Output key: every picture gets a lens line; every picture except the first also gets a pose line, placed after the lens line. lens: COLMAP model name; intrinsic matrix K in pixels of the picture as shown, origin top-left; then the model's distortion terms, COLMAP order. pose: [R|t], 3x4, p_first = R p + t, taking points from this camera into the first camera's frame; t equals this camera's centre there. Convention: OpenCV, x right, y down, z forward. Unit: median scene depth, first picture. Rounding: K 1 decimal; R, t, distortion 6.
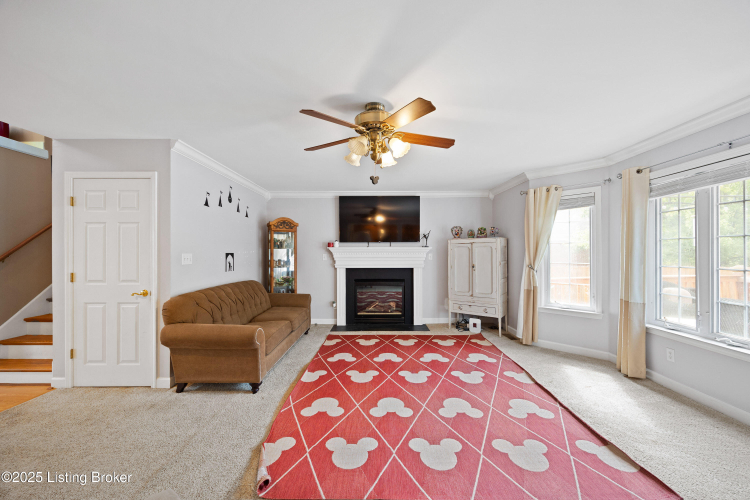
lens RADIAL K [[292.7, 0, 375.0], [0, 292.7, 250.0], [0, 0, 1]] dist [0.015338, -0.000121]
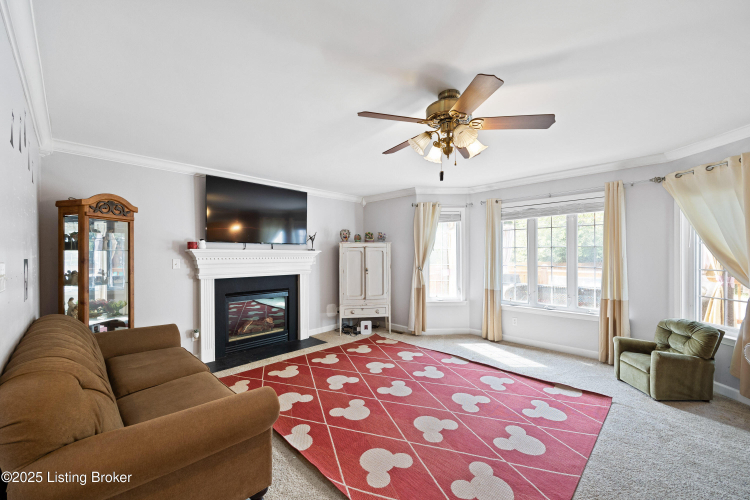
lens RADIAL K [[297.9, 0, 375.5], [0, 297.9, 255.5], [0, 0, 1]] dist [0.000971, 0.000115]
pose [[0.694900, -0.001019, 0.719106, -0.406776], [-0.005888, 0.999957, 0.007106, -0.002475], [-0.719083, -0.009172, 0.694864, 0.268287]]
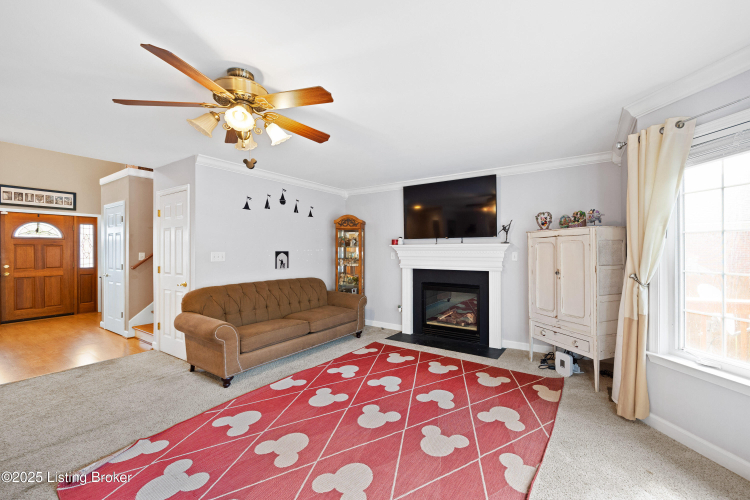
lens RADIAL K [[300.5, 0, 400.5], [0, 300.5, 251.1], [0, 0, 1]] dist [-0.004068, -0.000249]
pose [[0.848456, 0.001242, -0.529265, 0.408263], [0.005427, 0.999924, 0.011045, -0.000463], [0.529239, -0.012243, 0.848385, 0.267566]]
